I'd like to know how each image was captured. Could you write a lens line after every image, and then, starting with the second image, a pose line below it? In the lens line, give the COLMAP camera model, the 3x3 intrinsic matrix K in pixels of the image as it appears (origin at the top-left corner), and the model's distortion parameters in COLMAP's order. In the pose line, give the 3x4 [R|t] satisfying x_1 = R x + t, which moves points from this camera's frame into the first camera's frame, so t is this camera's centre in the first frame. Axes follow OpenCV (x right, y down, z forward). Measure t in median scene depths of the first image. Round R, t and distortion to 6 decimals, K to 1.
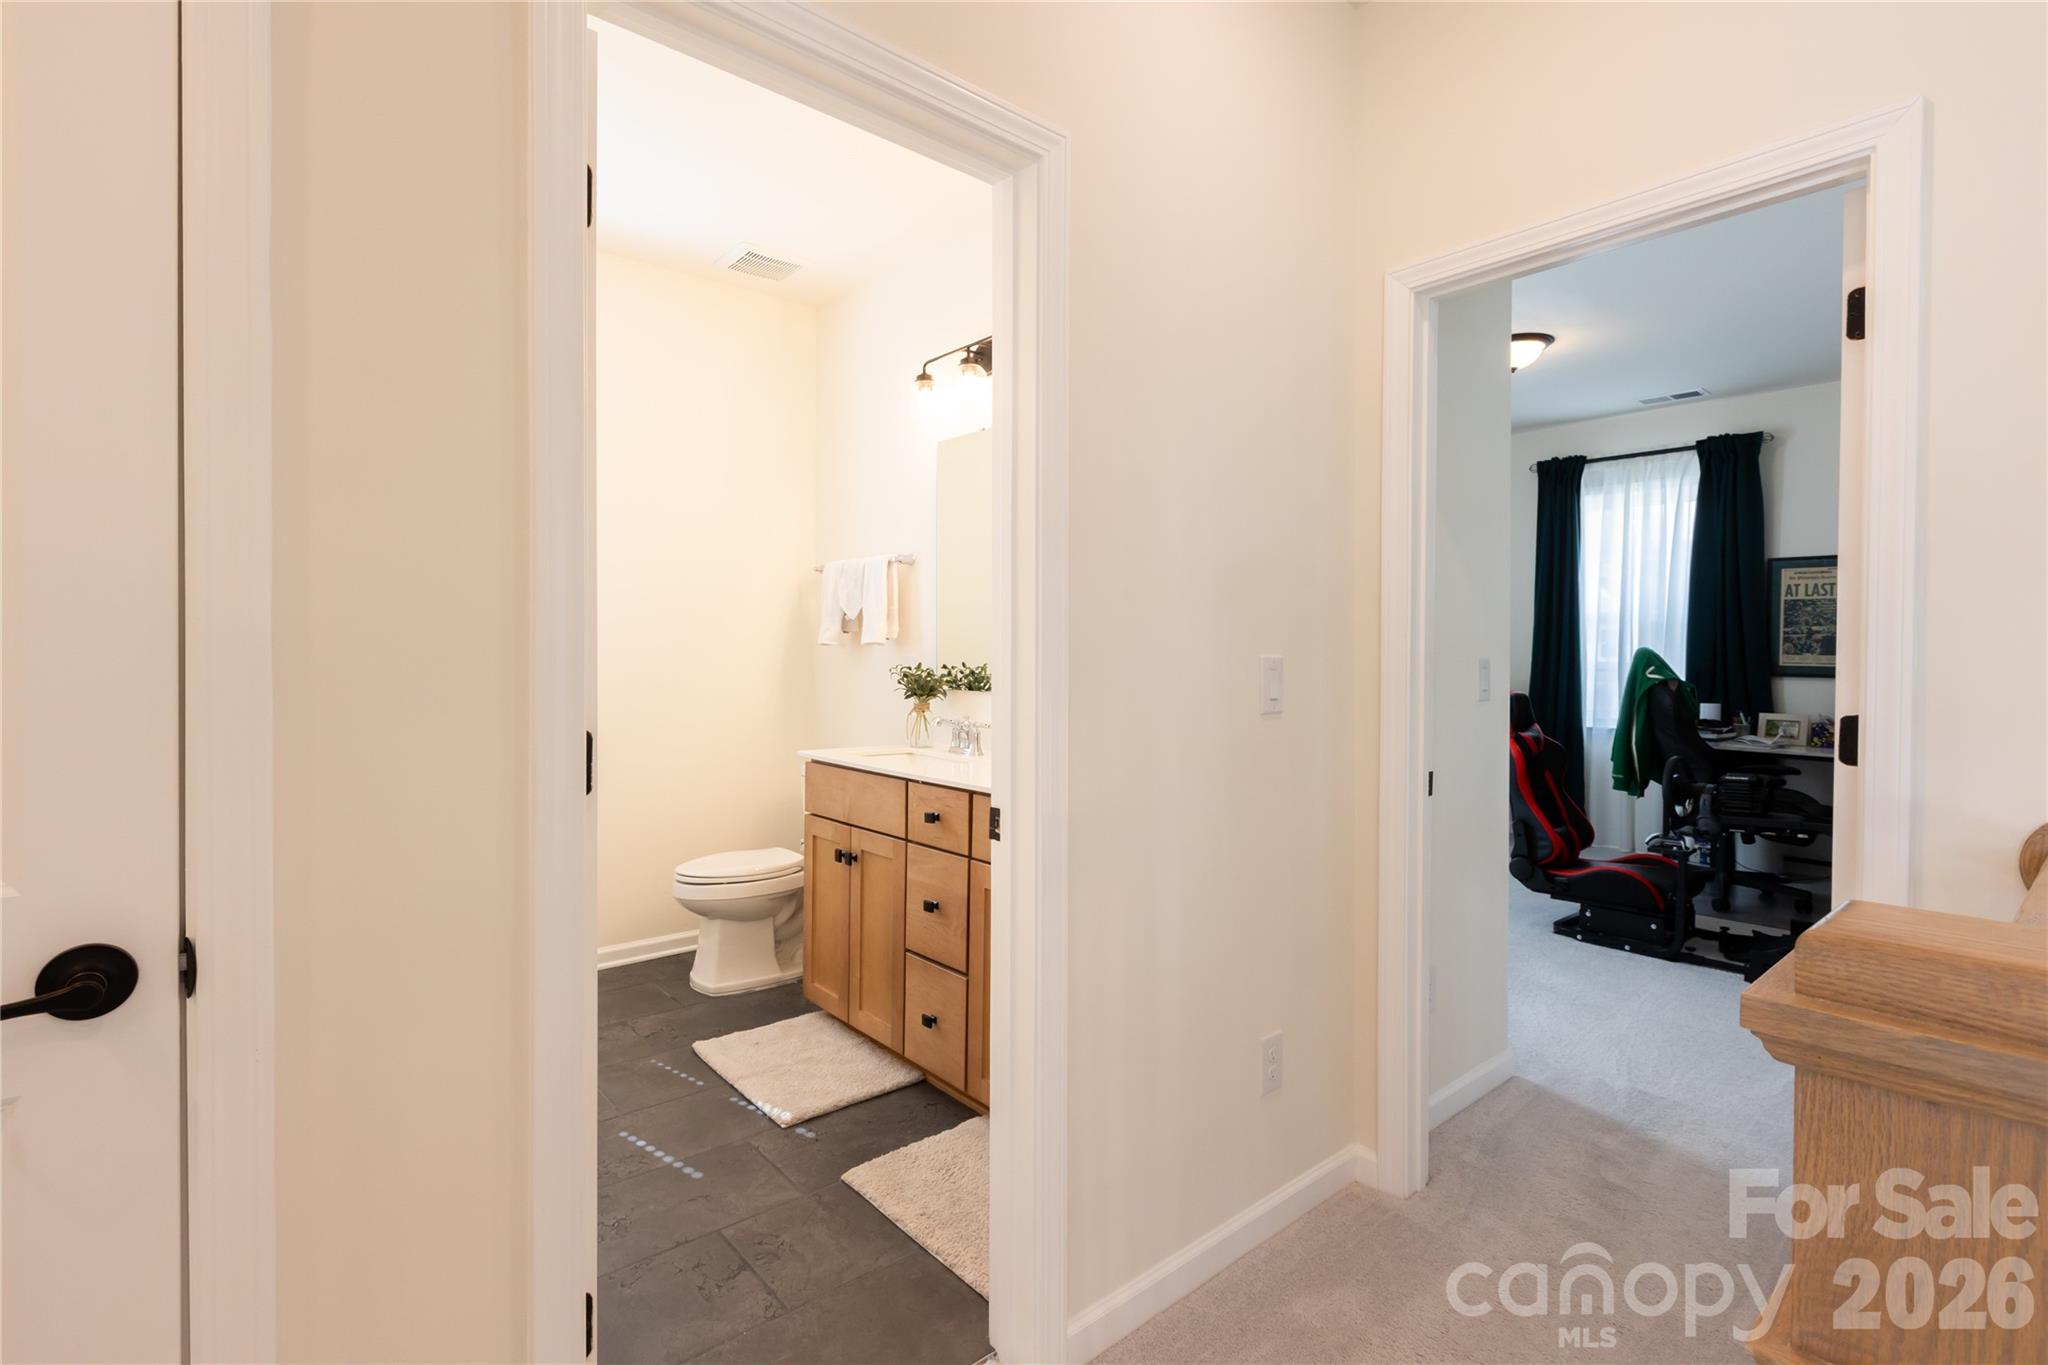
lens RADIAL K [[959.9, 0, 1024.0], [0, 959.9, 682.5], [0, 0, 1]] dist [-0.003040, 0.000047]
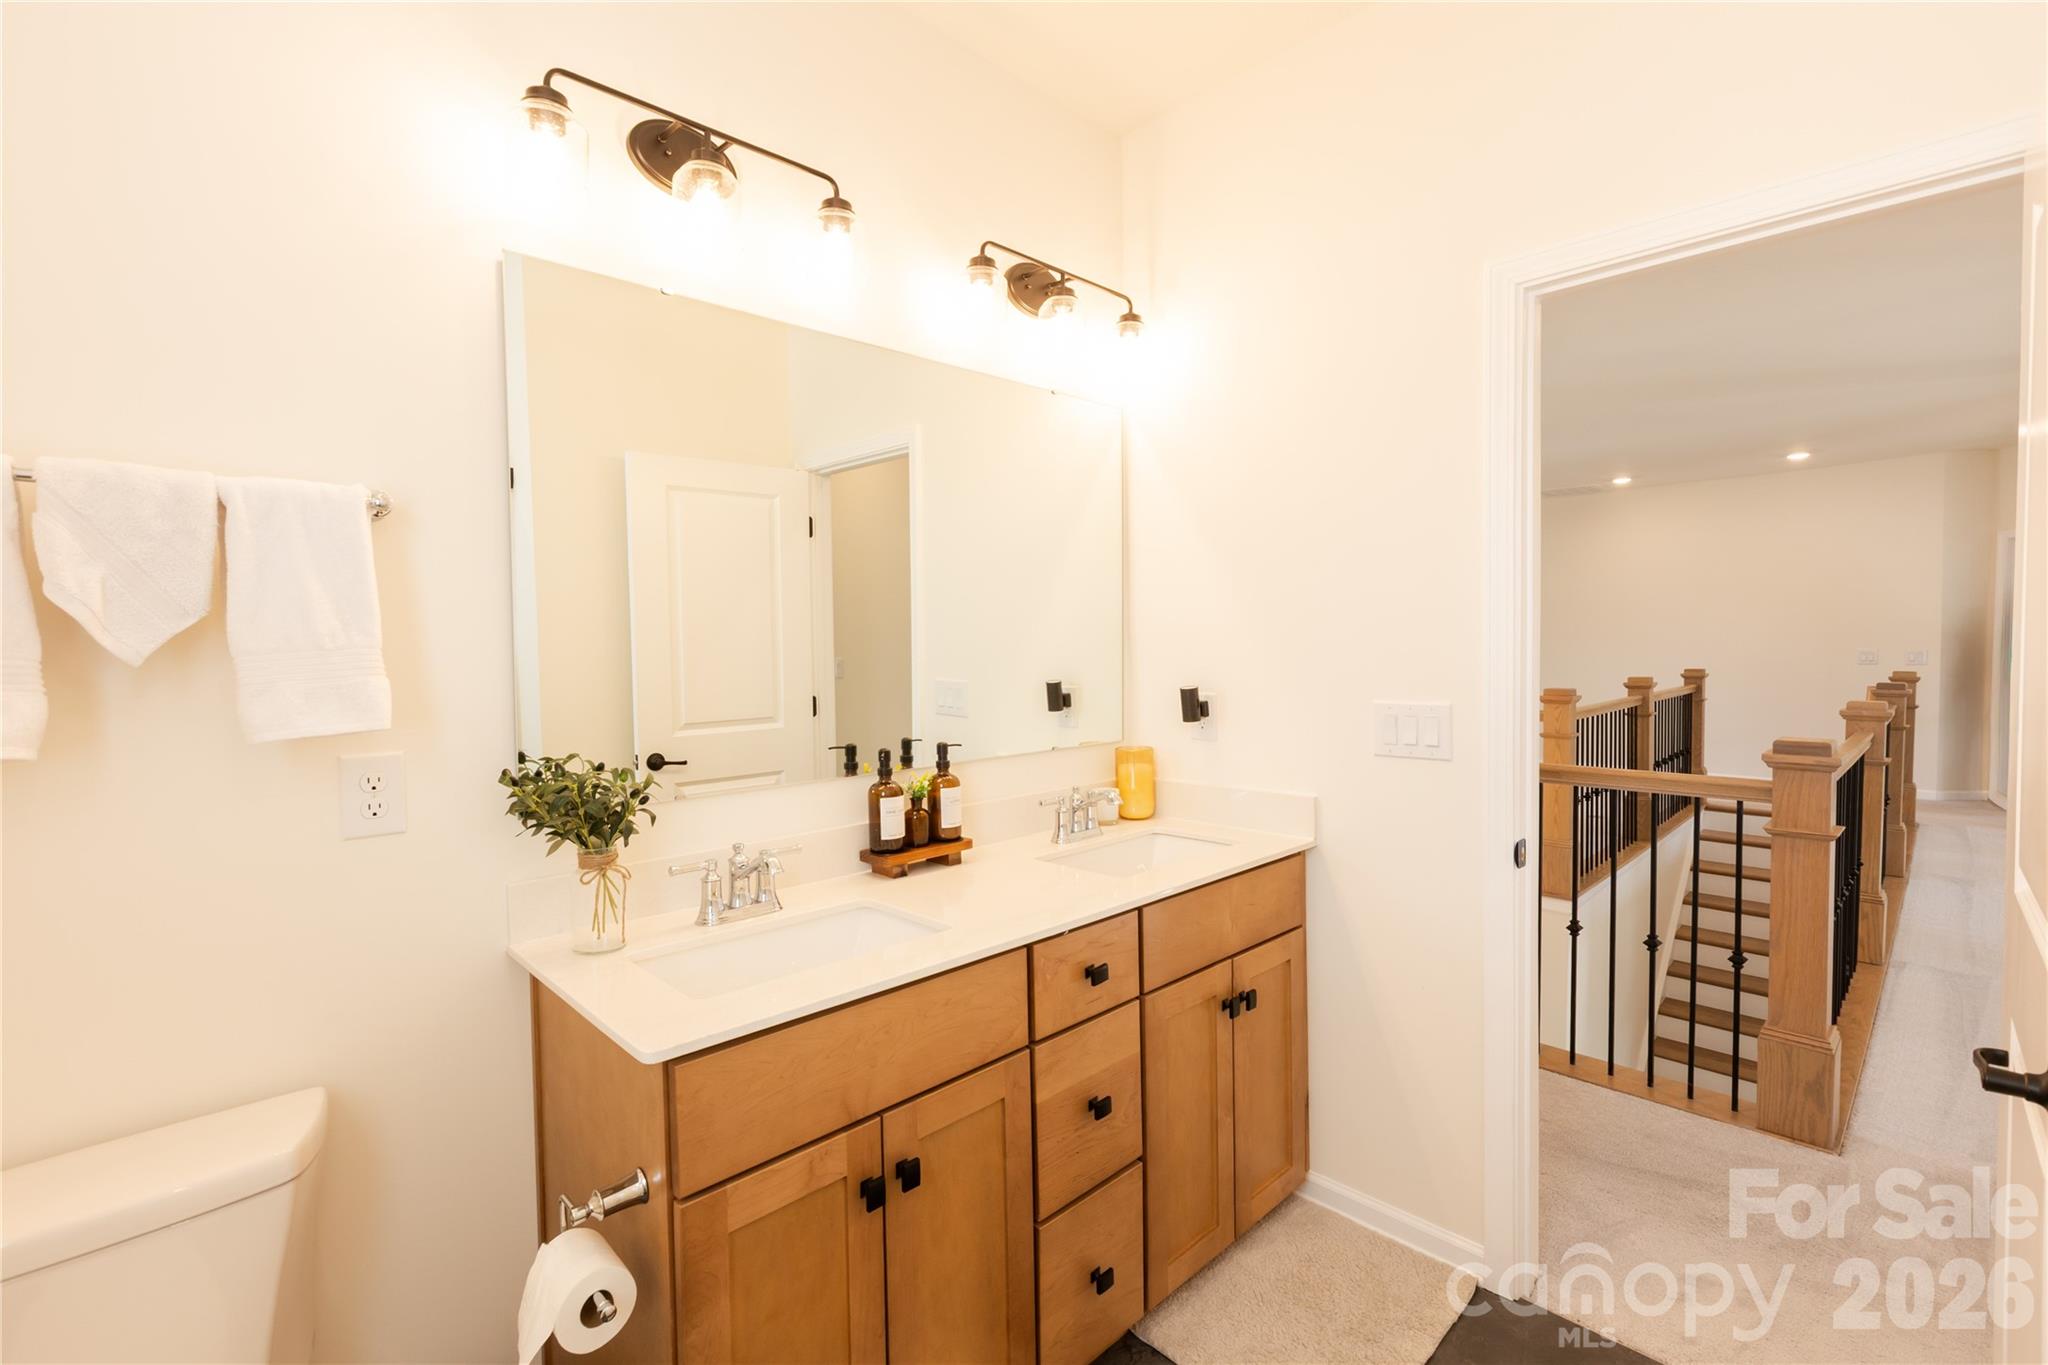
lens RADIAL K [[925.1, 0, 1024.0], [0, 925.1, 682.5], [0, 0, 1]] dist [0.015593, 0.000077]
pose [[-0.067629, -0.053309, 0.996285, -0.564752], [0.038905, 0.997671, 0.056024, -0.075720], [-0.996952, 0.042549, -0.065398, 0.856189]]
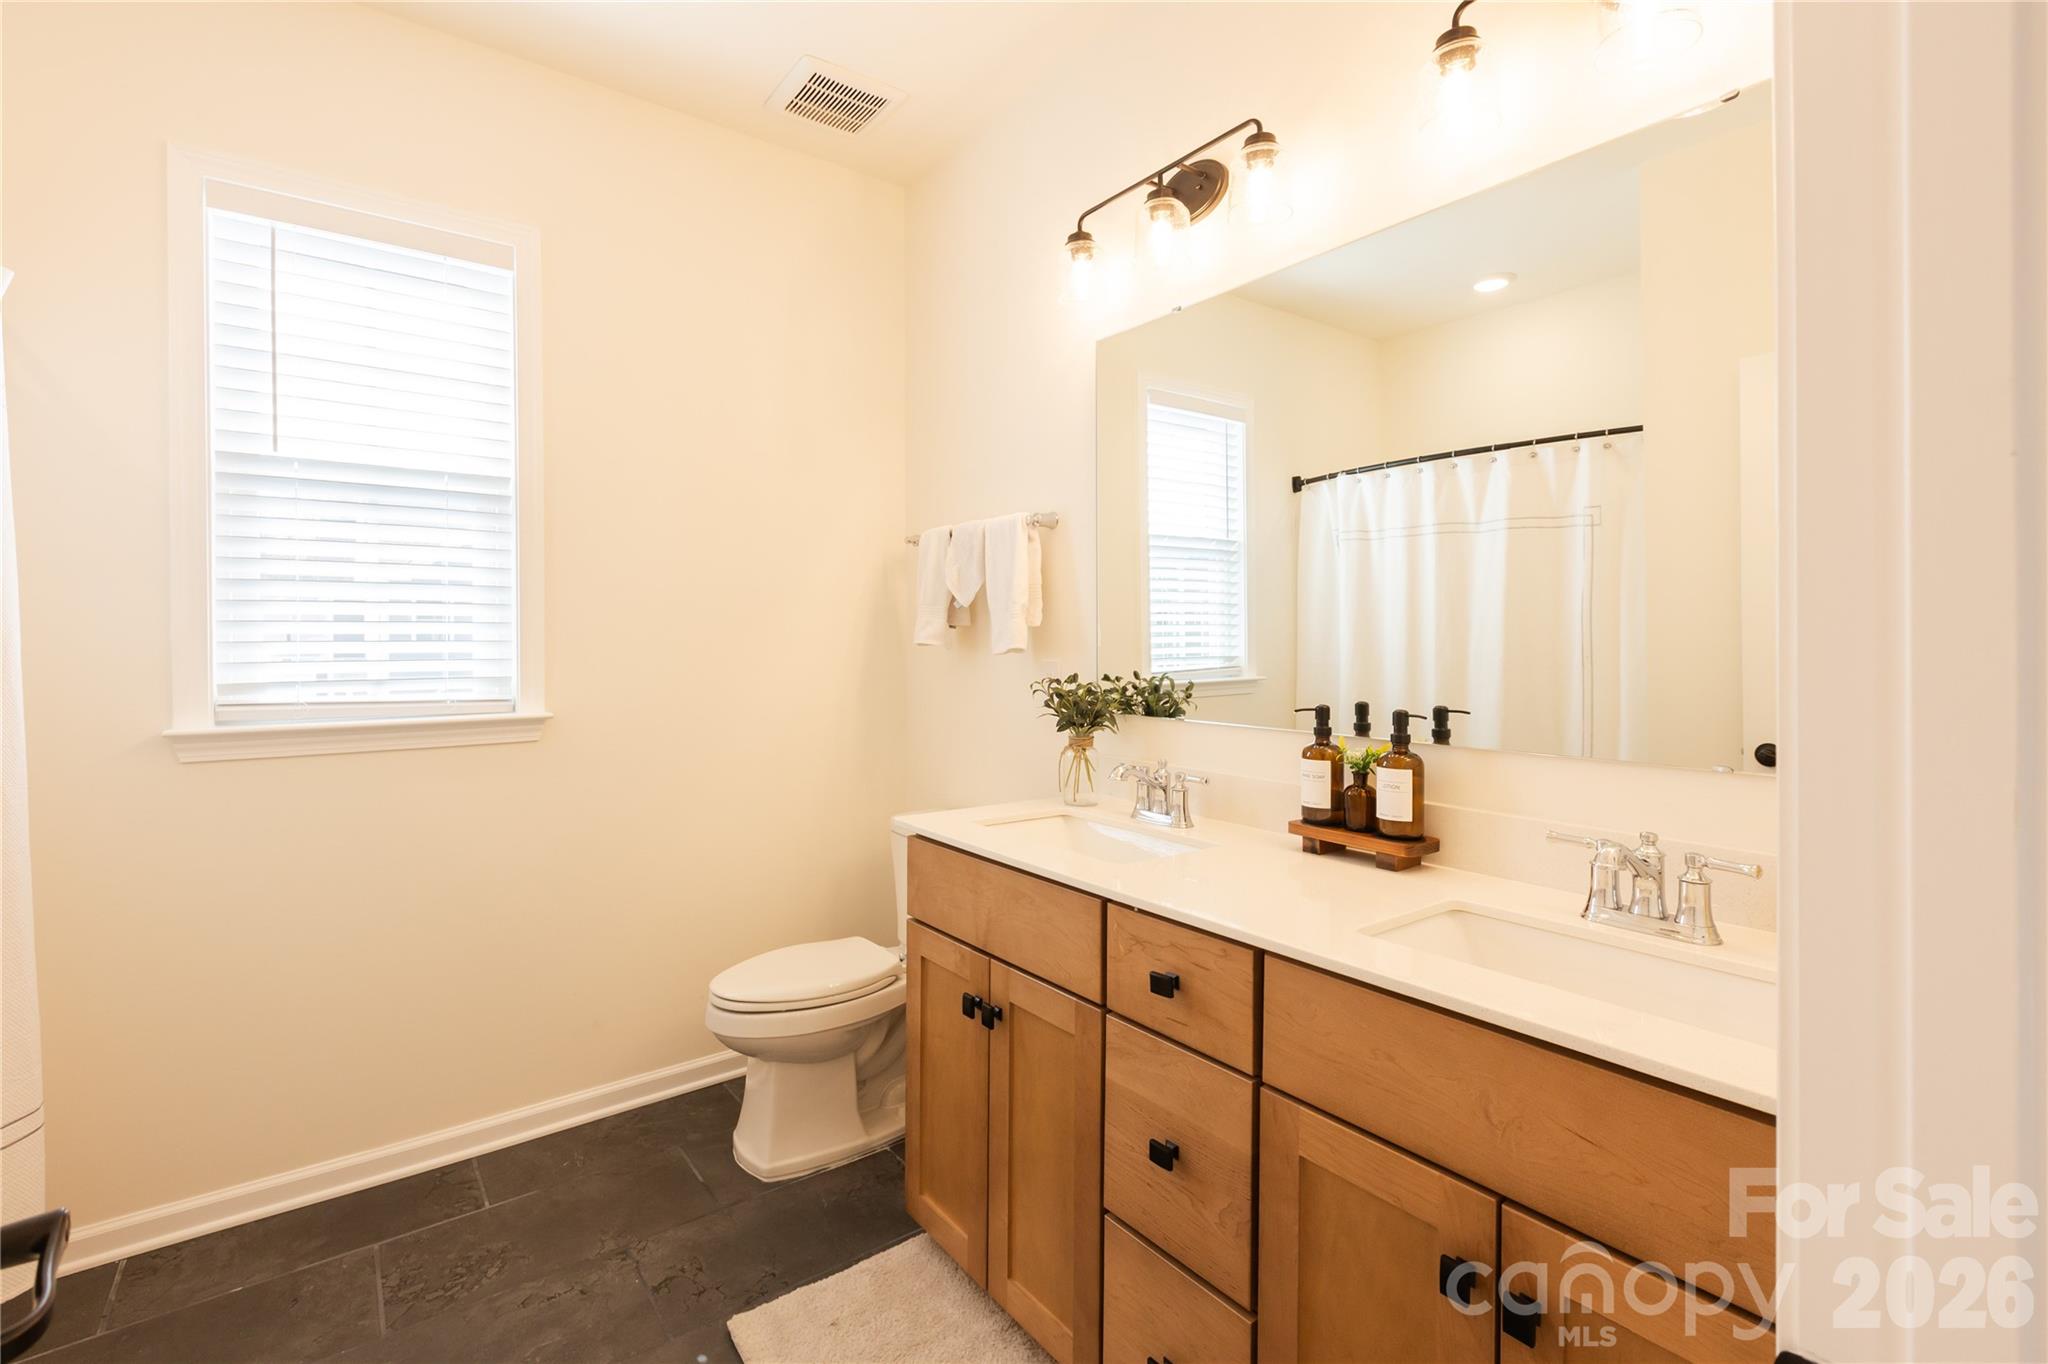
lens RADIAL K [[913.4, 0, 1024.1], [0, 913.4, 659.6], [0, 0, 1]] dist [-0.000510, 0.000209]
pose [[0.998521, -0.007368, -0.053872, -0.114508], [0.006801, 0.999920, -0.010690, -0.024766], [0.053946, 0.010308, 0.998491, 0.392759]]
